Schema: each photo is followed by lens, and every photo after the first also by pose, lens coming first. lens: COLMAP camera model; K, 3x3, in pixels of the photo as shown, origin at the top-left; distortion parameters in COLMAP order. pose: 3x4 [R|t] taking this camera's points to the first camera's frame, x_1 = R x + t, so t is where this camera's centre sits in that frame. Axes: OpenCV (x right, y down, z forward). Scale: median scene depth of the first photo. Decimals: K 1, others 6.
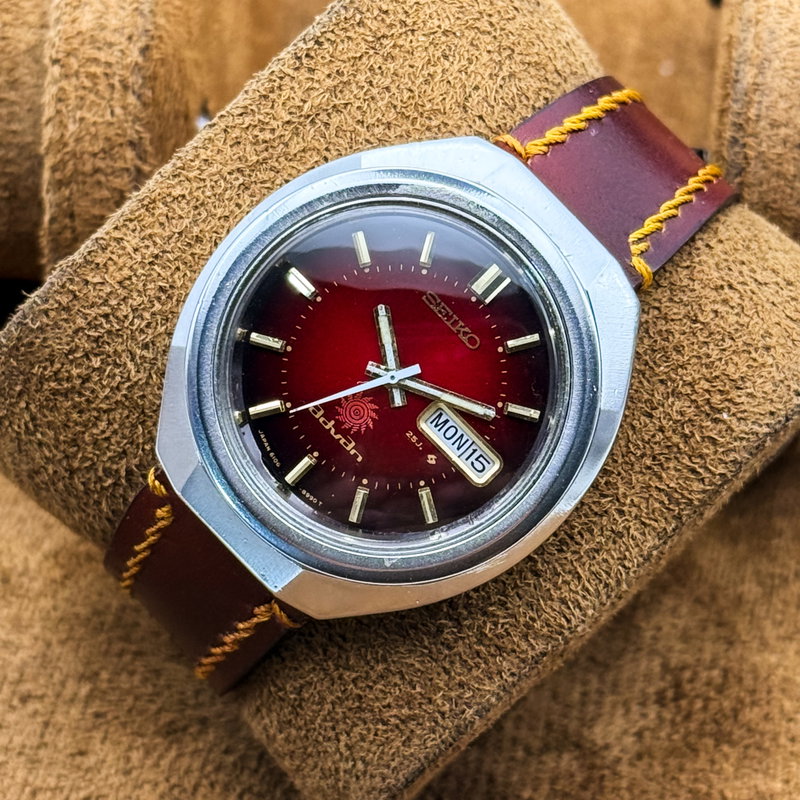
lens RADIAL K [[2781.5, 0, 382.3], [0, 2781.5, 401.2], [0, 0, 1]] dist [0.129821, -0.940354]
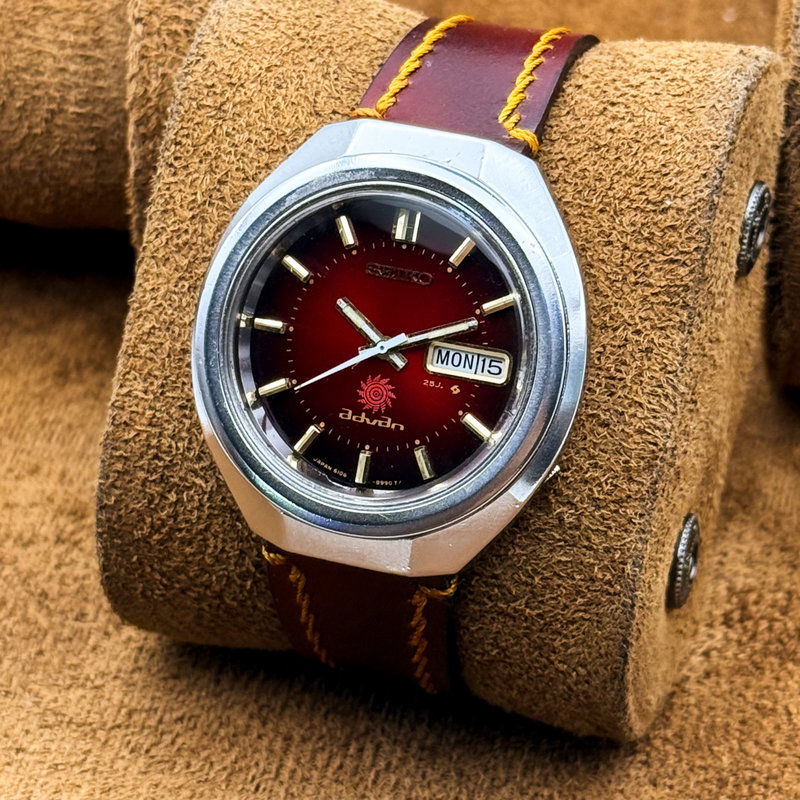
lens RADIAL K [[2781.5, 0, 382.3], [0, 2781.5, 401.2], [0, 0, 1]] dist [0.129821, -0.940354]
pose [[0.812314, -0.569843, -0.124196, 0.123066], [0.554138, 0.820511, -0.140328, 0.156294], [0.181869, 0.045169, 0.982285, -0.063022]]
